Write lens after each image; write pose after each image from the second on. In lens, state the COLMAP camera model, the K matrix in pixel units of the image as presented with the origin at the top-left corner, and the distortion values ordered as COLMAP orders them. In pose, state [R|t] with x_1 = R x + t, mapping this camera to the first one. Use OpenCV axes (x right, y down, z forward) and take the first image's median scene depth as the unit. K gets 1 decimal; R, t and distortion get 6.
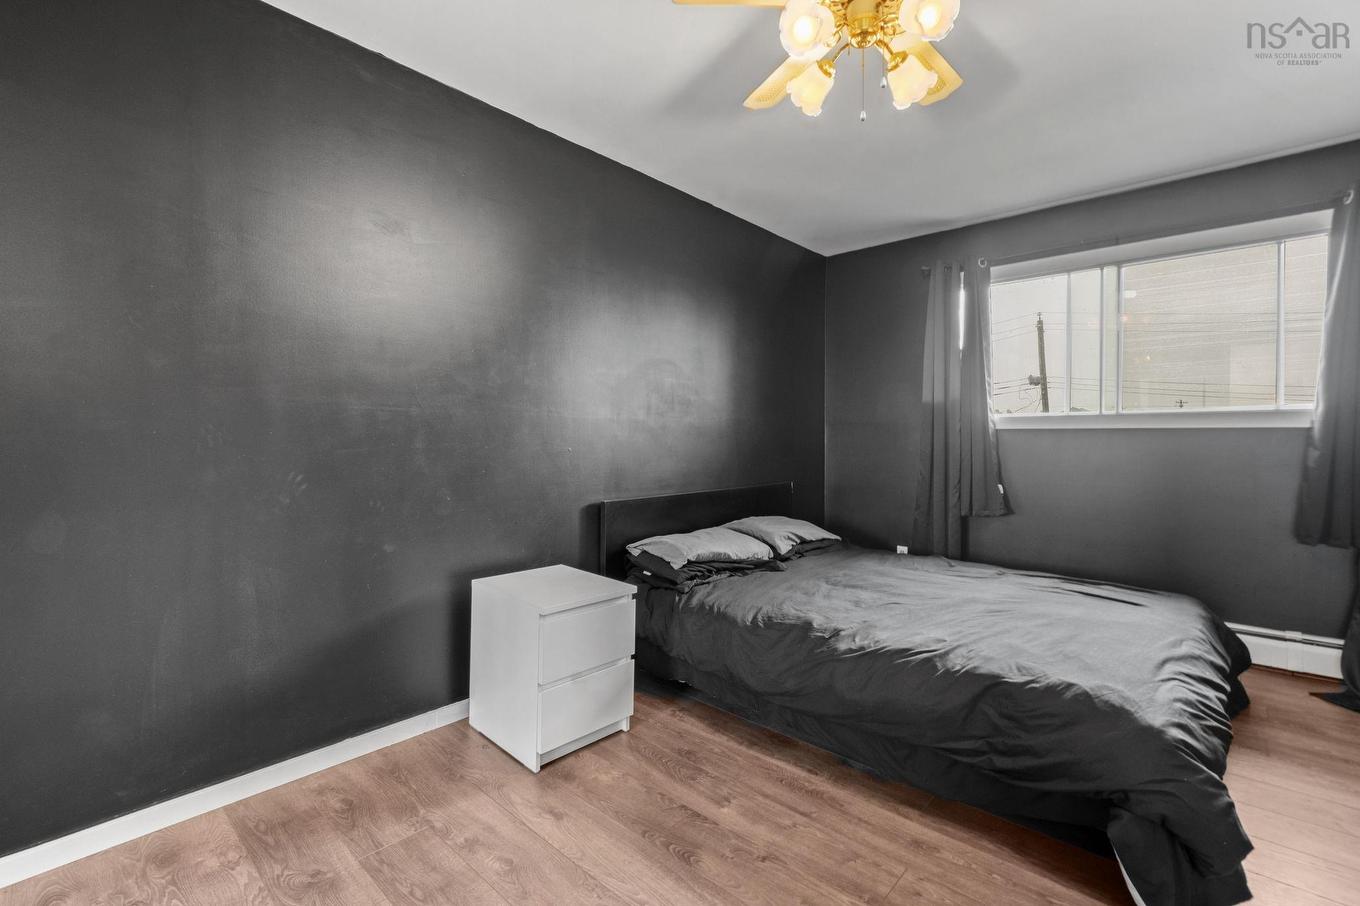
lens RADIAL K [[605.0, 0, 686.9], [0, 605.0, 435.6], [0, 0, 1]] dist [0.002856, -0.005214]
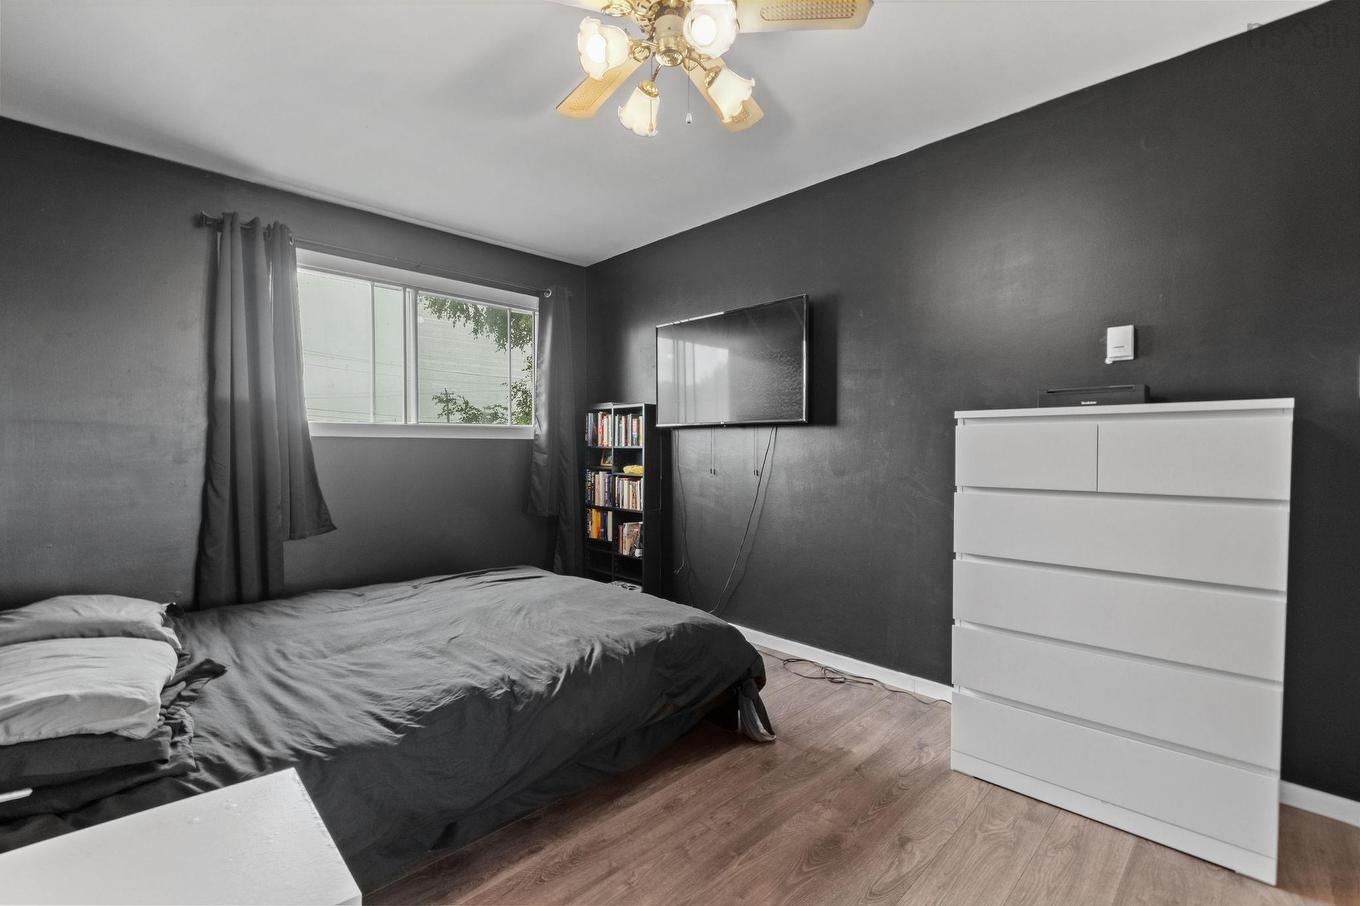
lens RADIAL K [[583.6, 0, 697.1], [0, 583.6, 454.4], [0, 0, 1]] dist [-0.003304, -0.000819]
pose [[0.044021, -0.016421, 0.998896, -0.461632], [-0.004365, 0.999852, 0.016629, -0.002087], [-0.999021, -0.005092, 0.043943, 0.600671]]
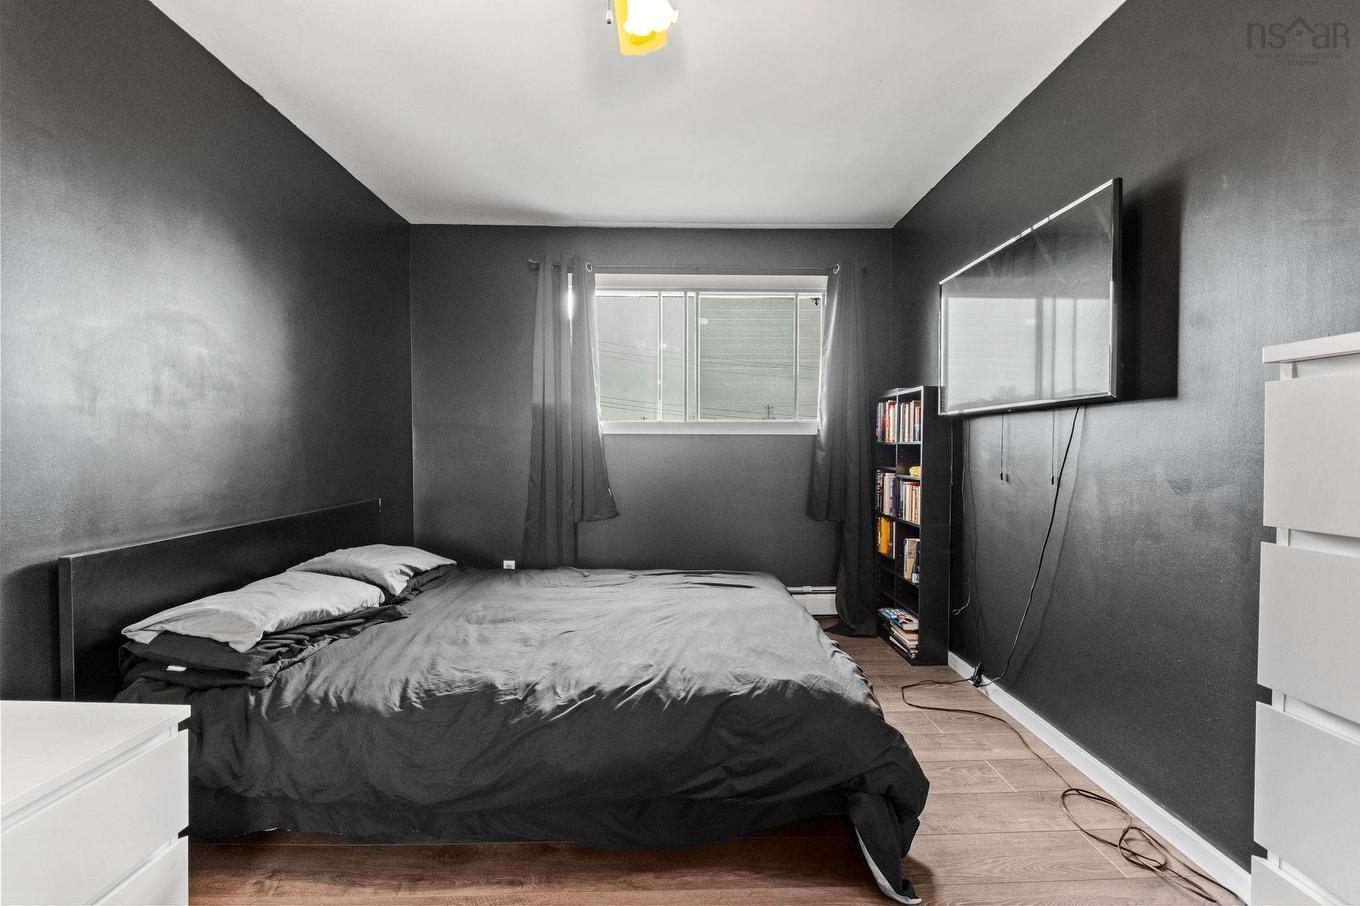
lens RADIAL K [[593.4, 0, 689.0], [0, 593.4, 457.6], [0, 0, 1]] dist [0.001986, -0.005010]
pose [[0.723488, -0.016307, 0.690145, -0.110405], [-0.000933, 0.999697, 0.024599, 0.006009], [-0.690337, -0.018441, 0.723253, 0.262378]]
